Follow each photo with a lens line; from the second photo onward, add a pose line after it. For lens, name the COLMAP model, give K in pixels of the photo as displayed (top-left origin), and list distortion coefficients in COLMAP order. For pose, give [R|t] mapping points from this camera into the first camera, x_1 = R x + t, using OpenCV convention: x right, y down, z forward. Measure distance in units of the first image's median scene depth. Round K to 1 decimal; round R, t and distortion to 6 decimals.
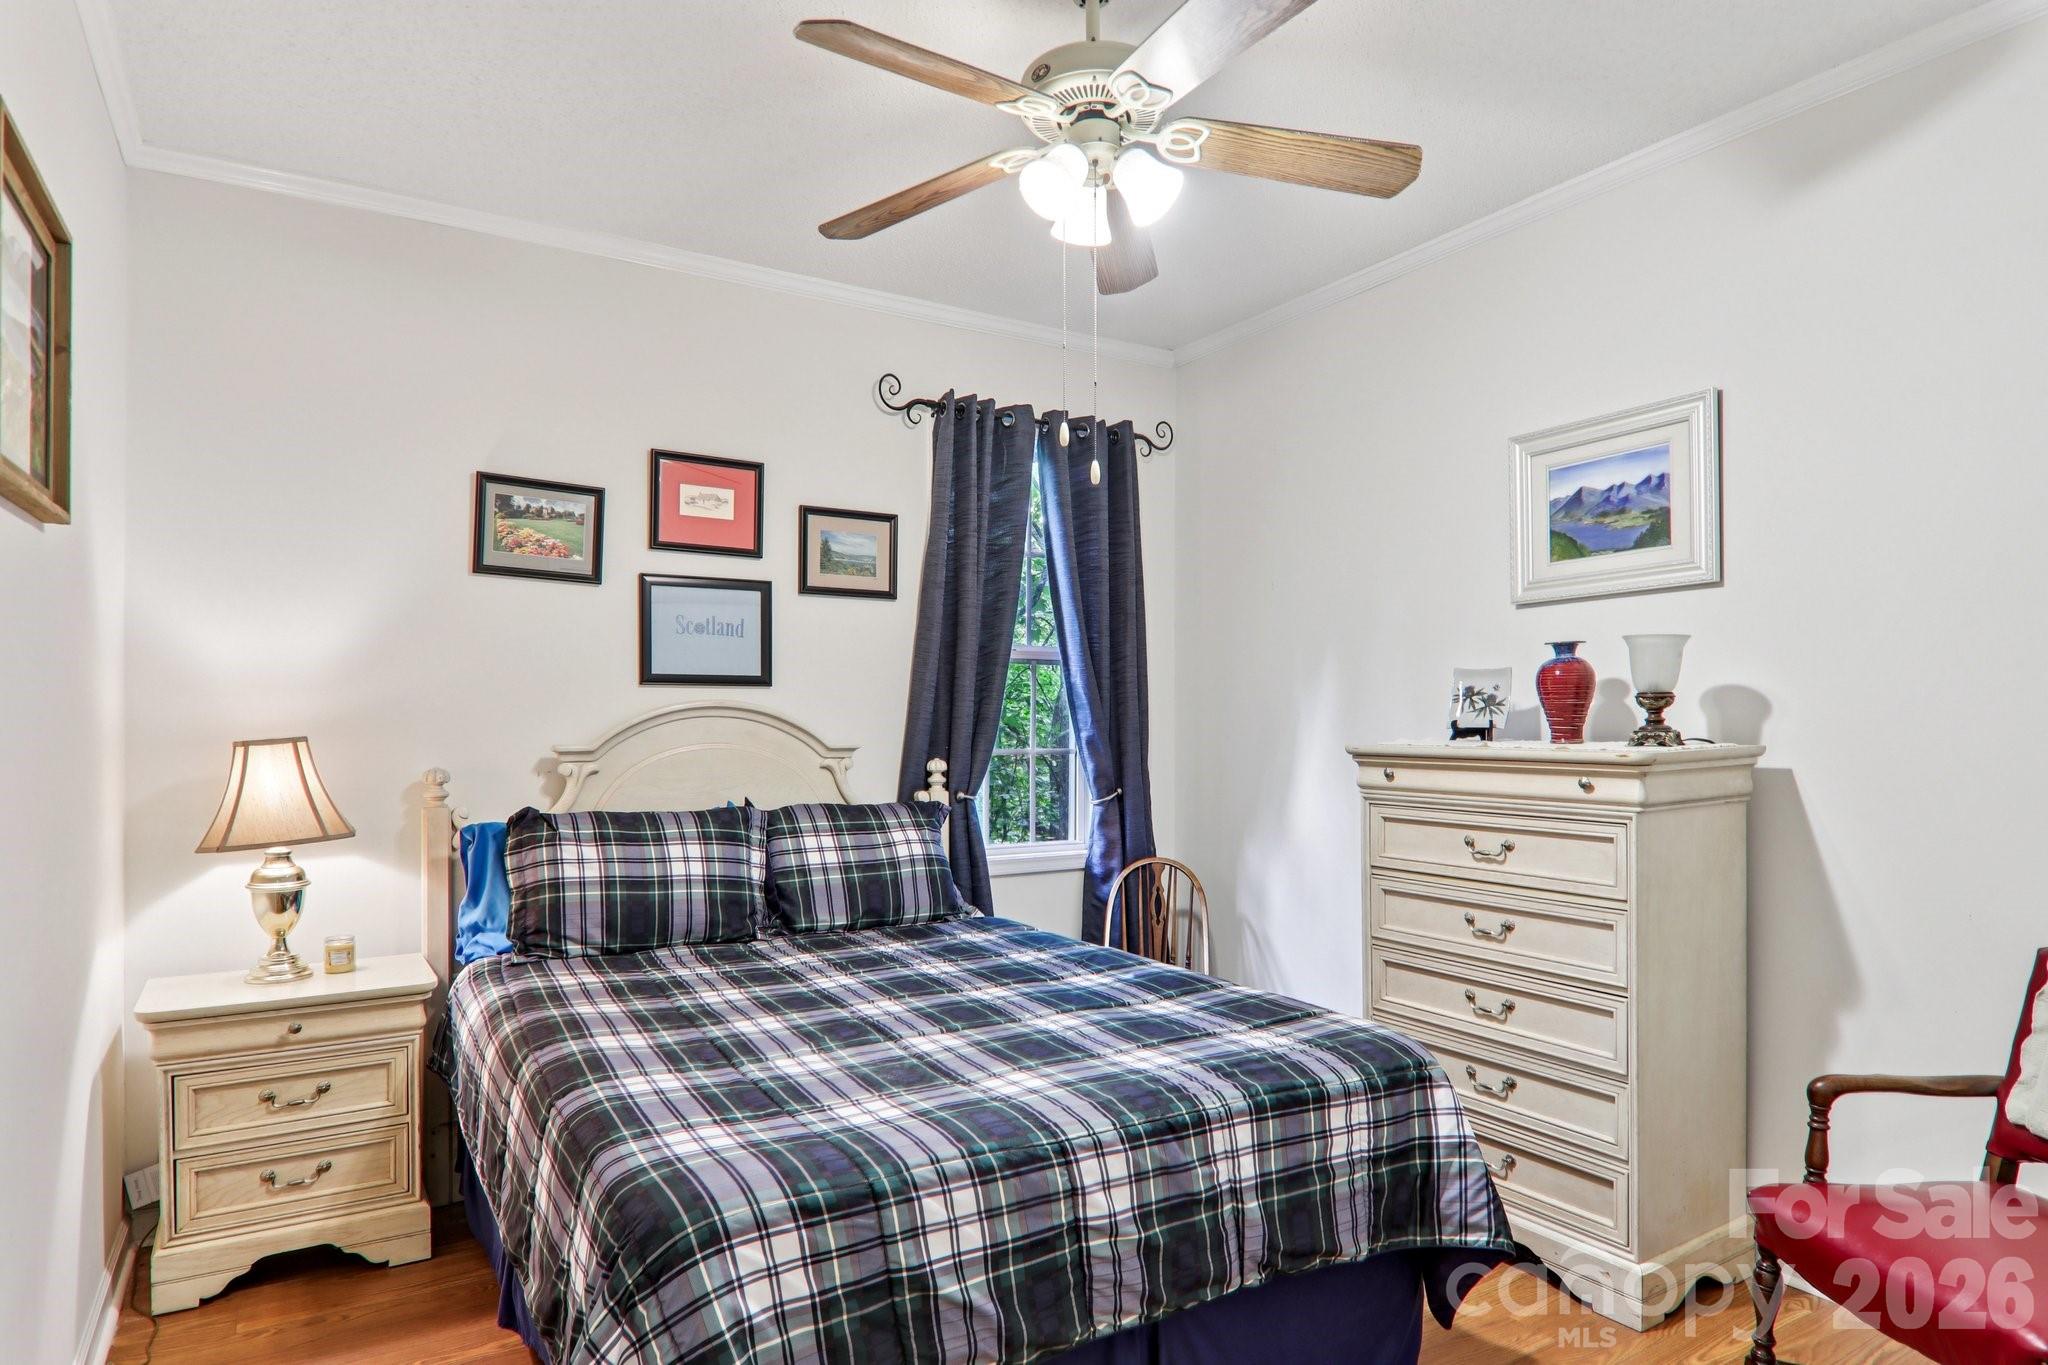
lens RADIAL K [[1187.0, 0, 965.6], [0, 1187.0, 719.1], [0, 0, 1]] dist [0.012141, -0.022465]
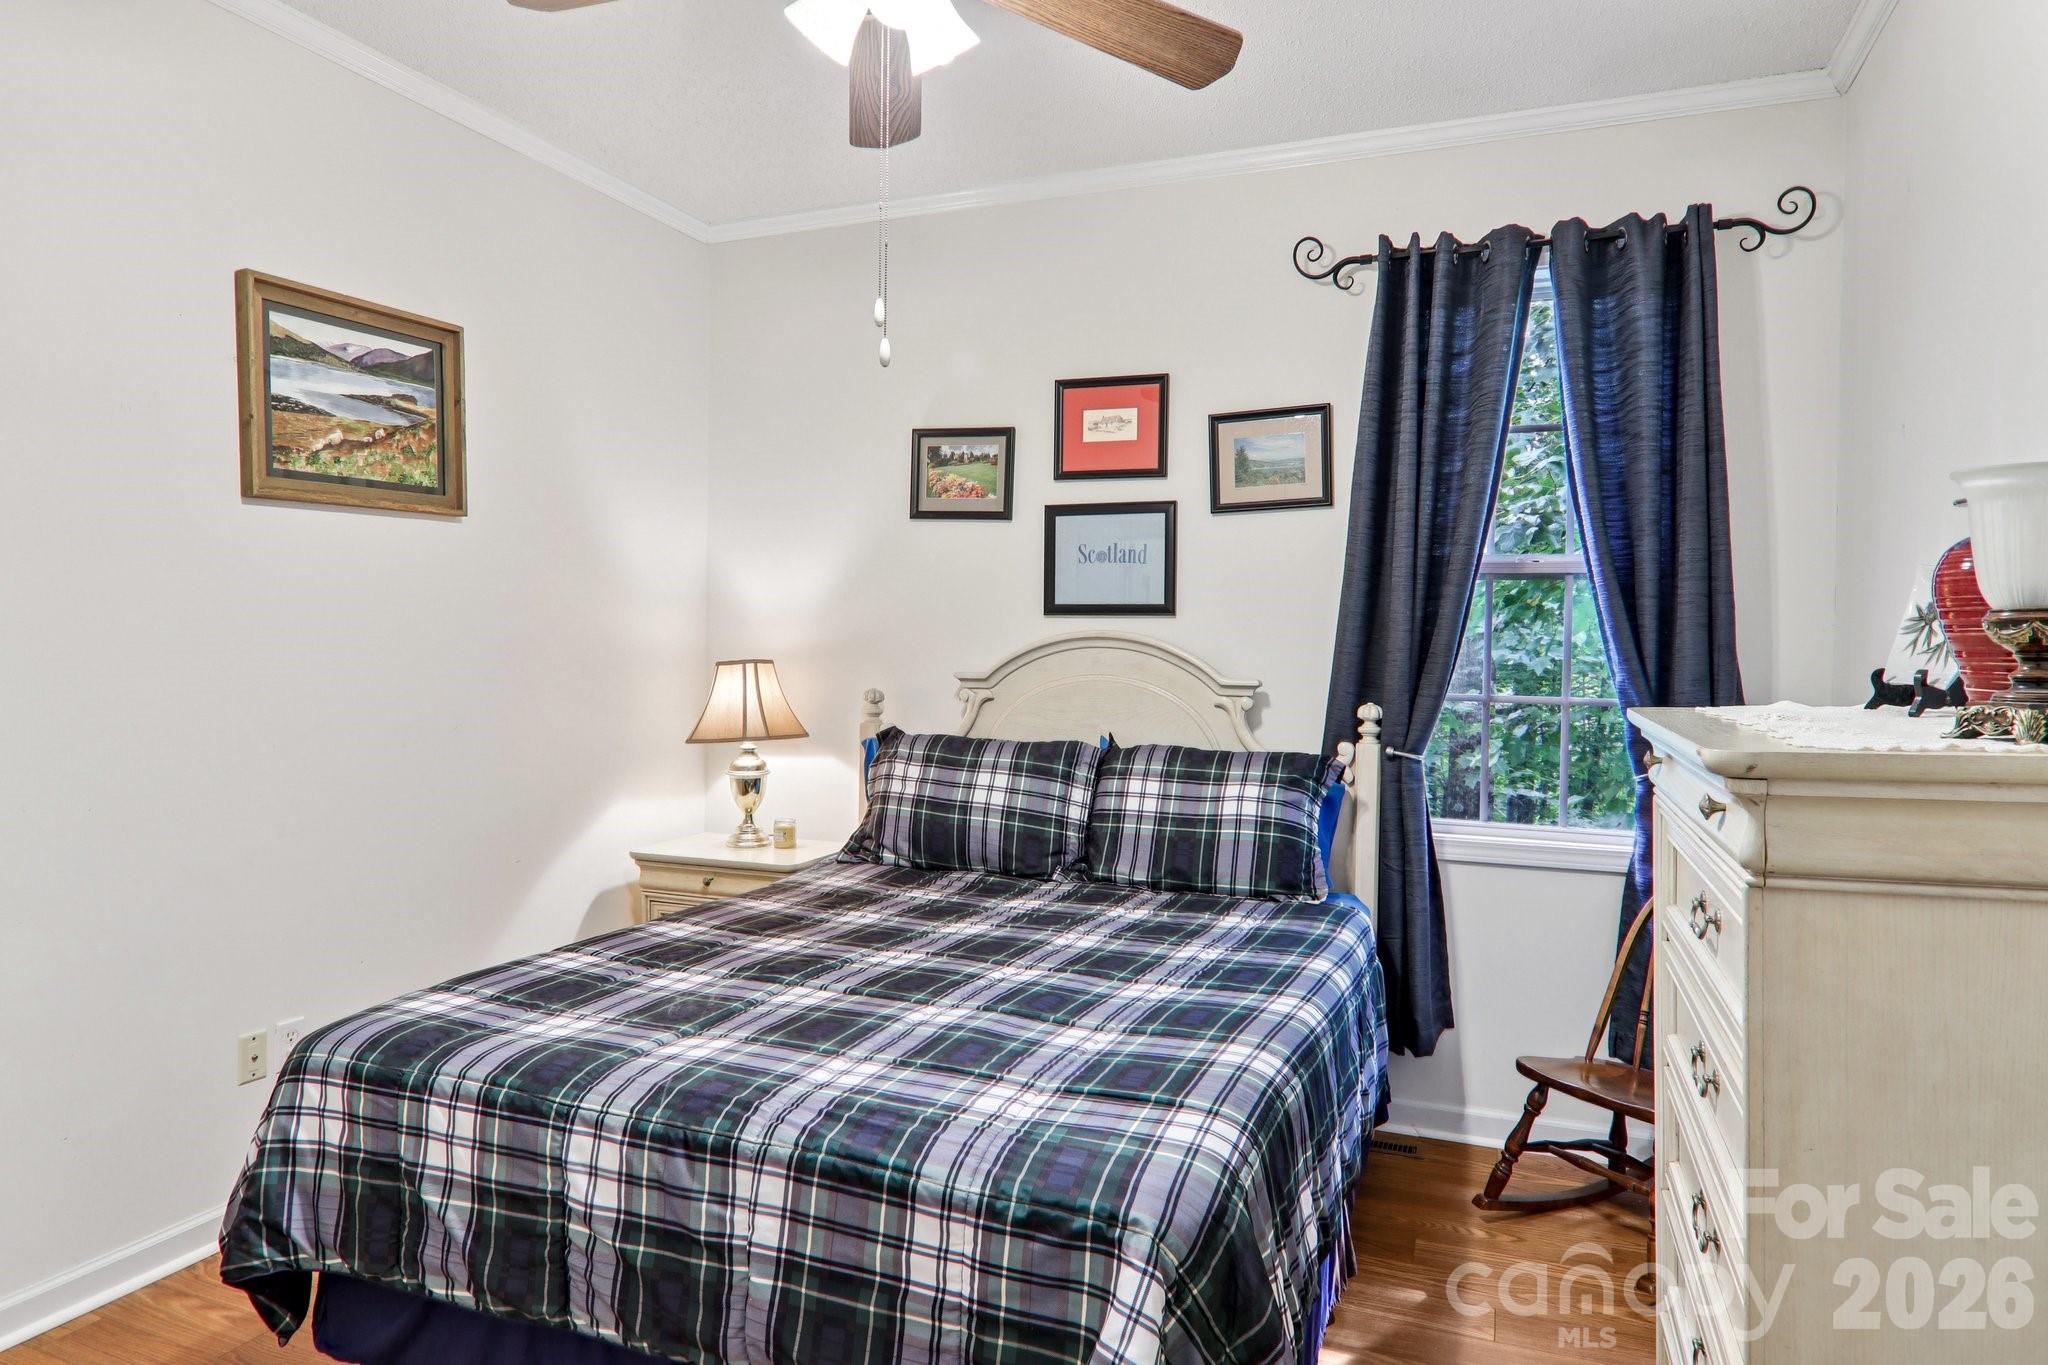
lens RADIAL K [[1187.0, 0, 1020.6], [0, 1187.0, 666.9], [0, 0, 1]] dist [0.012141, -0.022465]
pose [[0.613317, 0.023175, -0.789497, 0.537737], [-0.012448, 0.999729, 0.019676, -0.004863], [0.789739, -0.002240, 0.613439, 0.374419]]
